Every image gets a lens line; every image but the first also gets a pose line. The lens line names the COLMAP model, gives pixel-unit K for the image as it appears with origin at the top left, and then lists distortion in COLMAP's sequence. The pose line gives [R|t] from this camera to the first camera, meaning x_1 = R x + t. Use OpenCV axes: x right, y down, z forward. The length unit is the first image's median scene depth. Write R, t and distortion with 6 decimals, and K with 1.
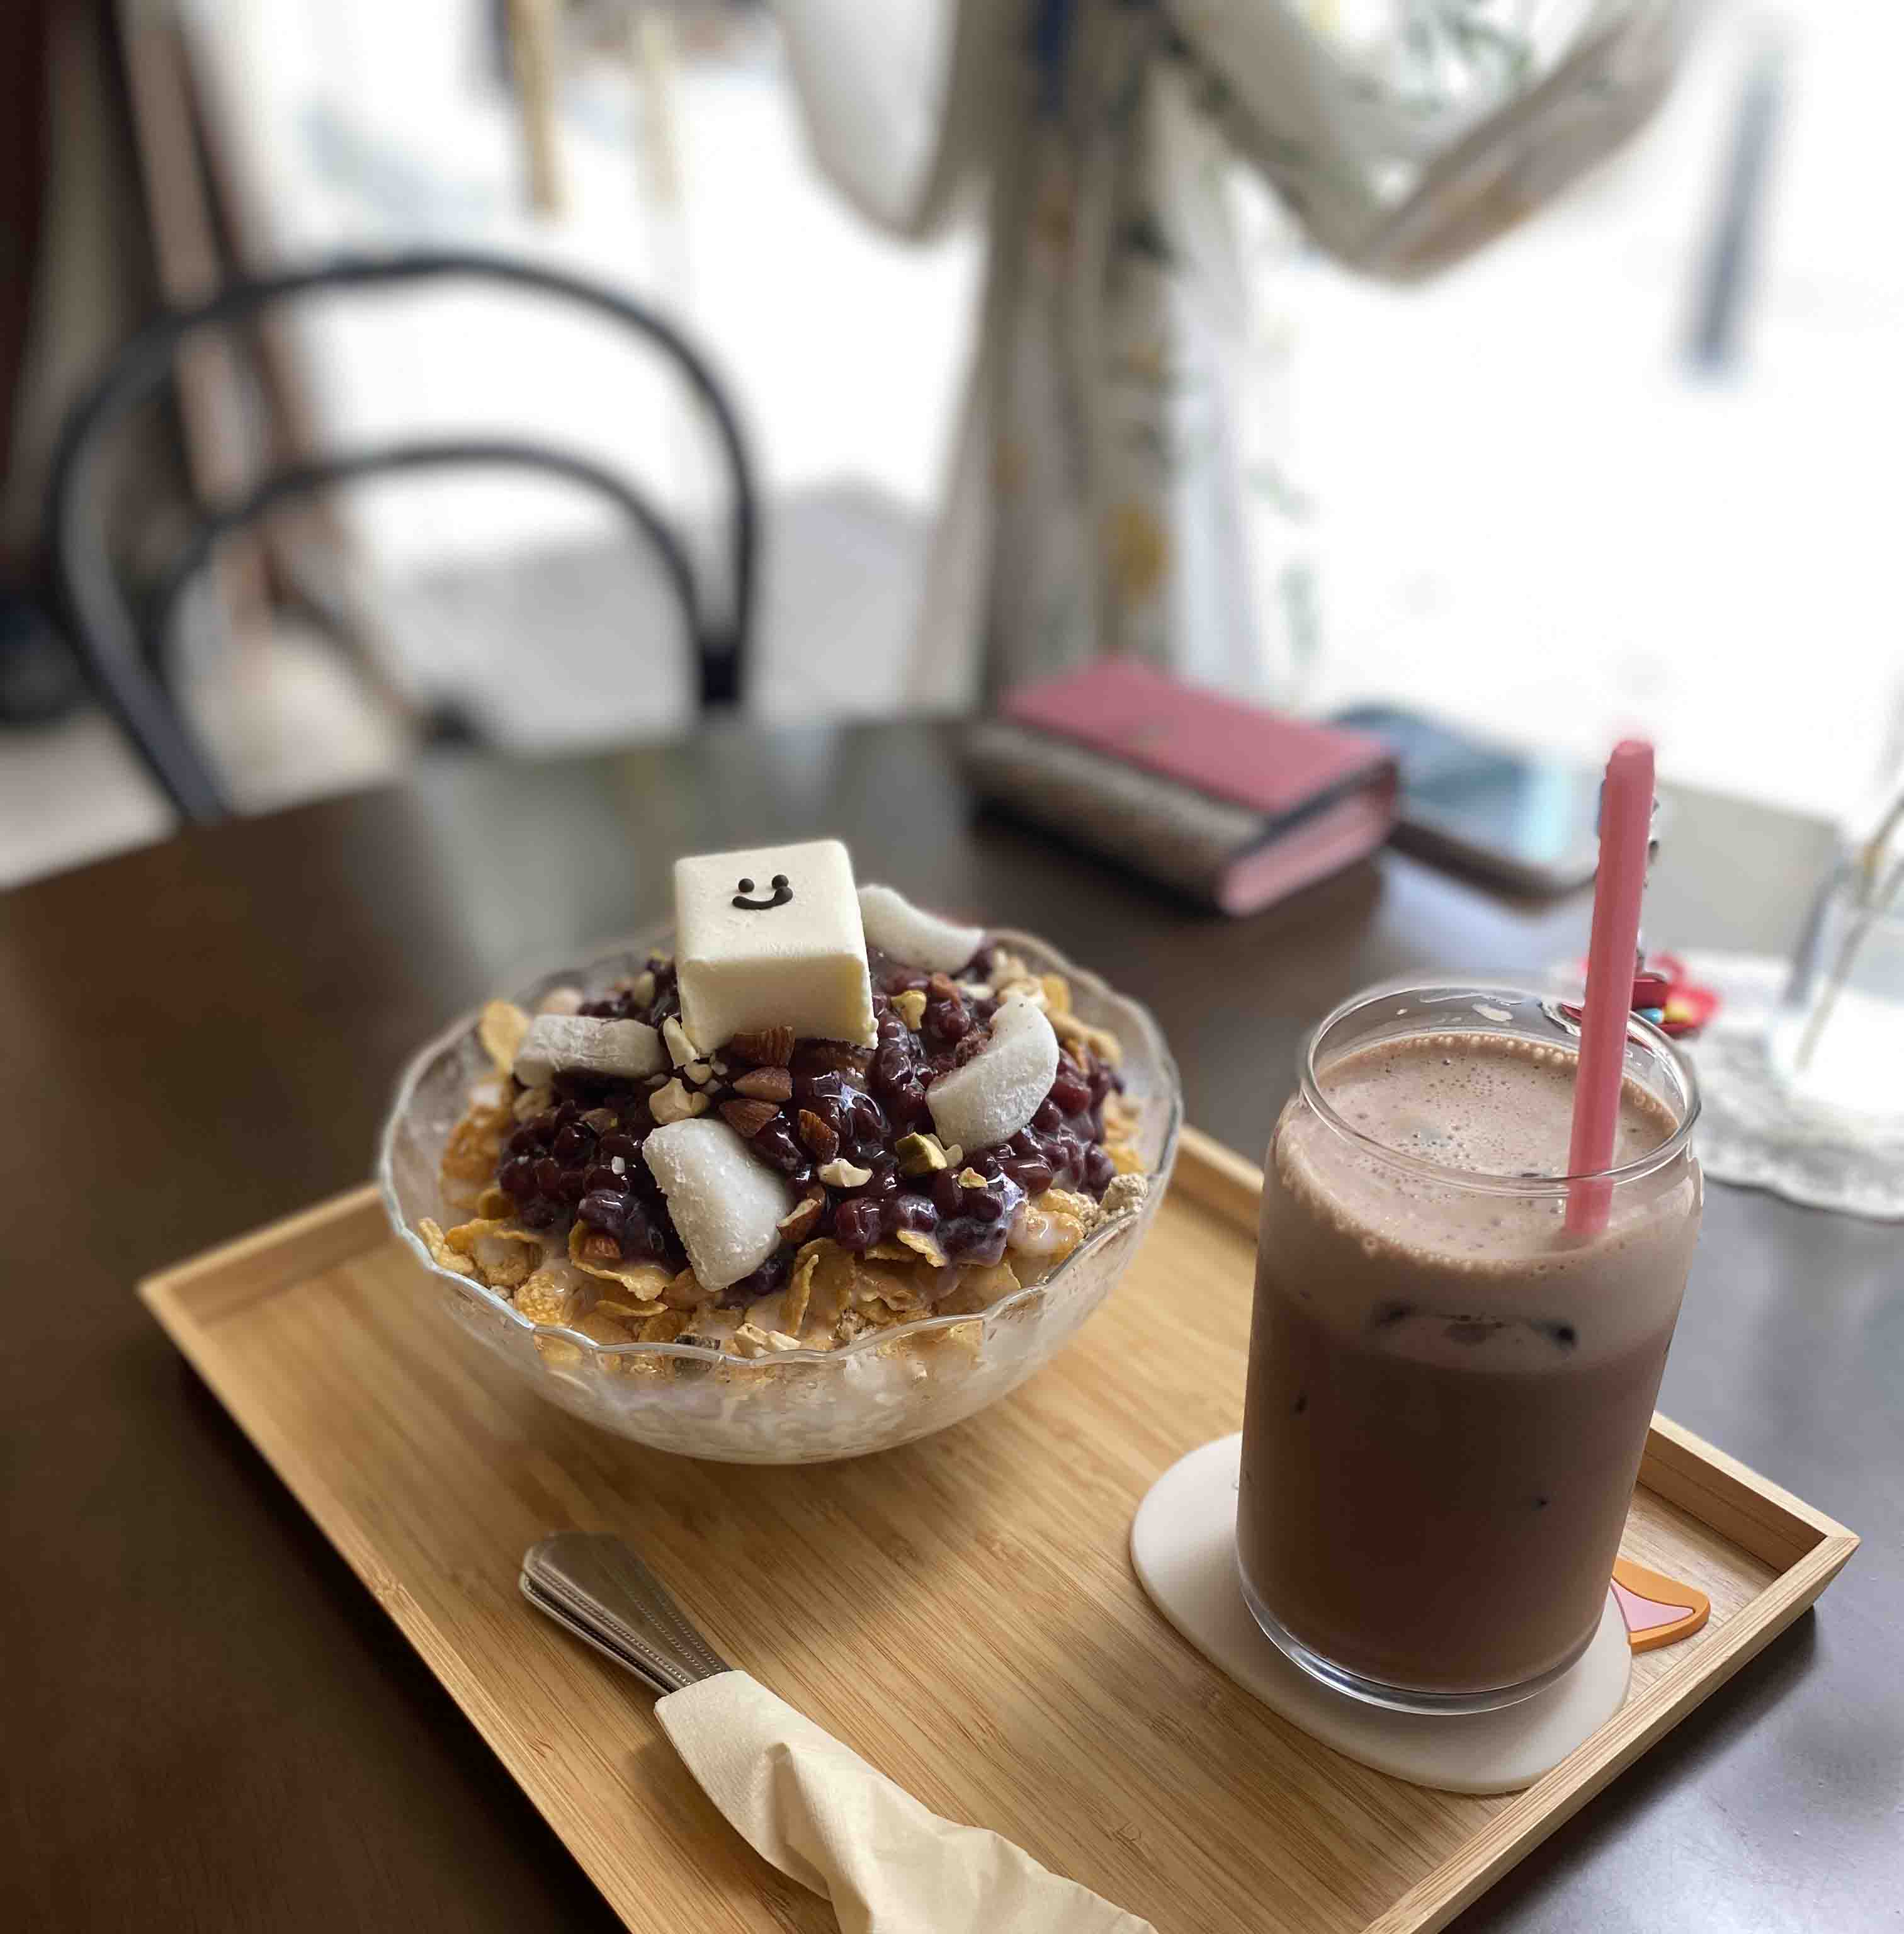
lens RADIAL K [[2055.4, 0, 952.0], [0, 2055.4, 967.0], [0, 0, 1]] dist [-0.009878, -0.002303]
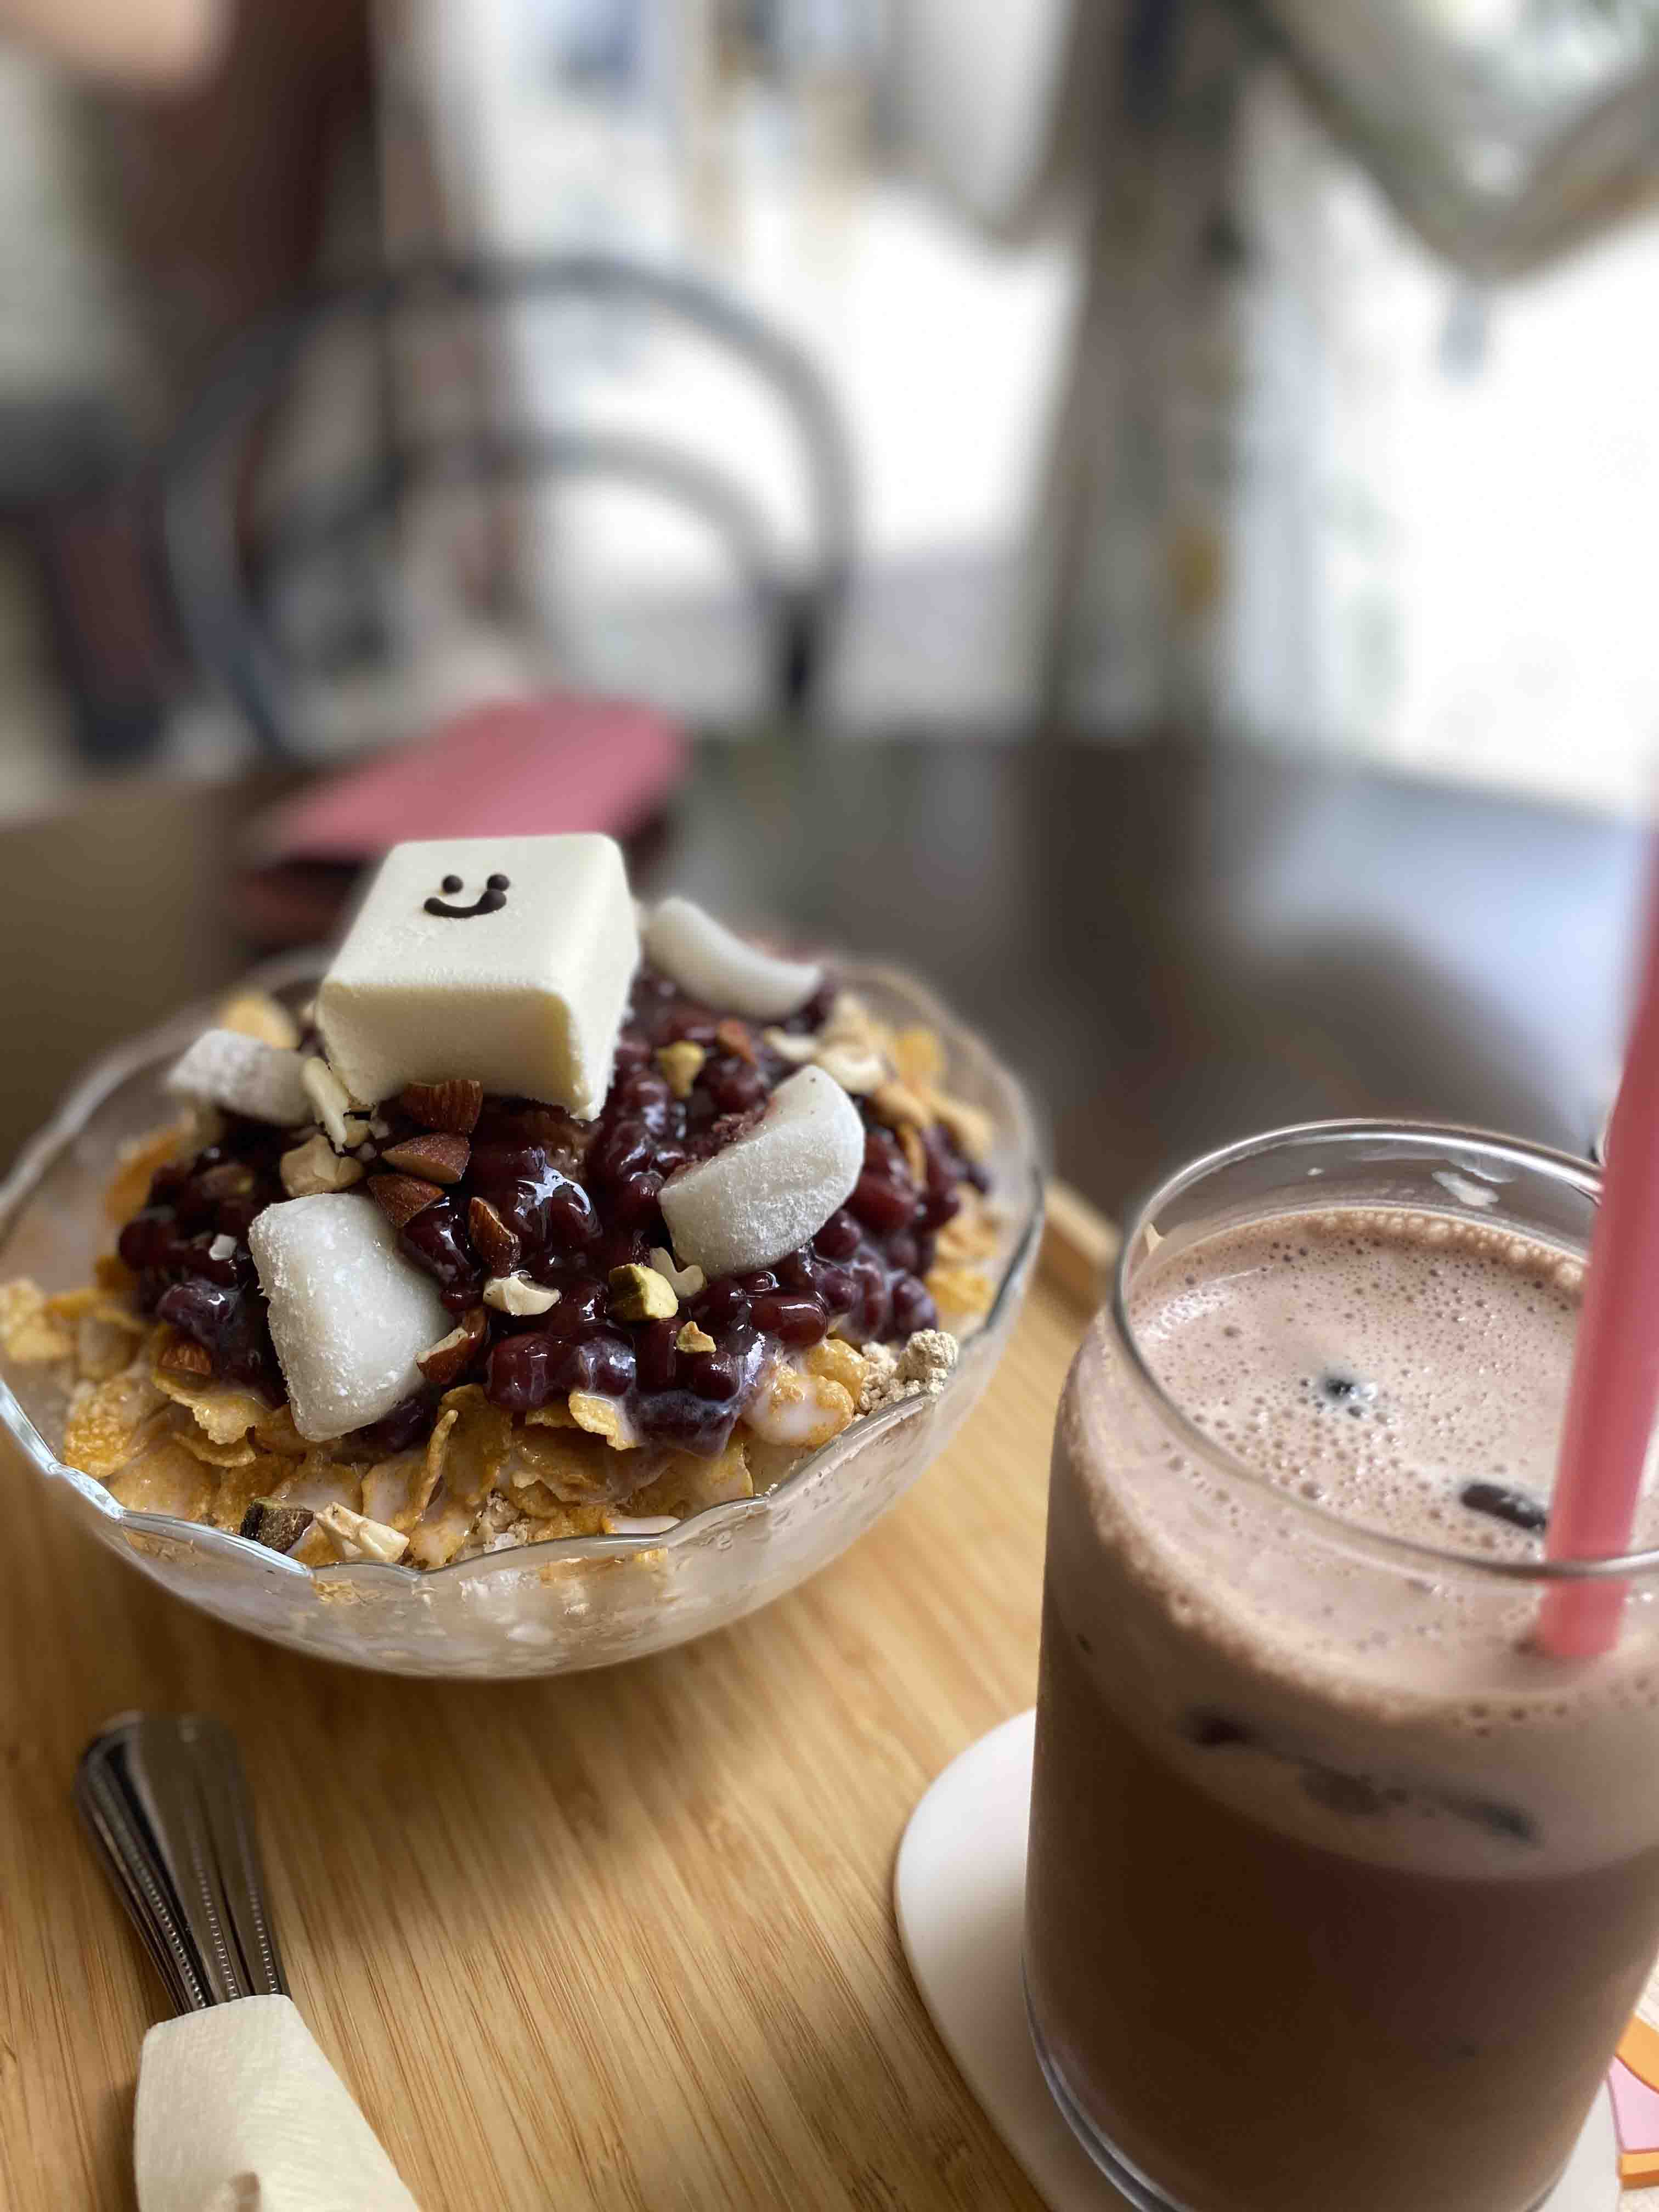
lens RADIAL K [[1761.0, 0, 828.5], [0, 1761.0, 905.7], [0, 0, 1]] dist [-0.003748, -0.015839]
pose [[0.984885, 0.087113, -0.149711, 0.131627], [-0.092213, 0.995361, -0.027458, -0.027089], [0.146625, 0.040848, 0.988348, 0.401857]]
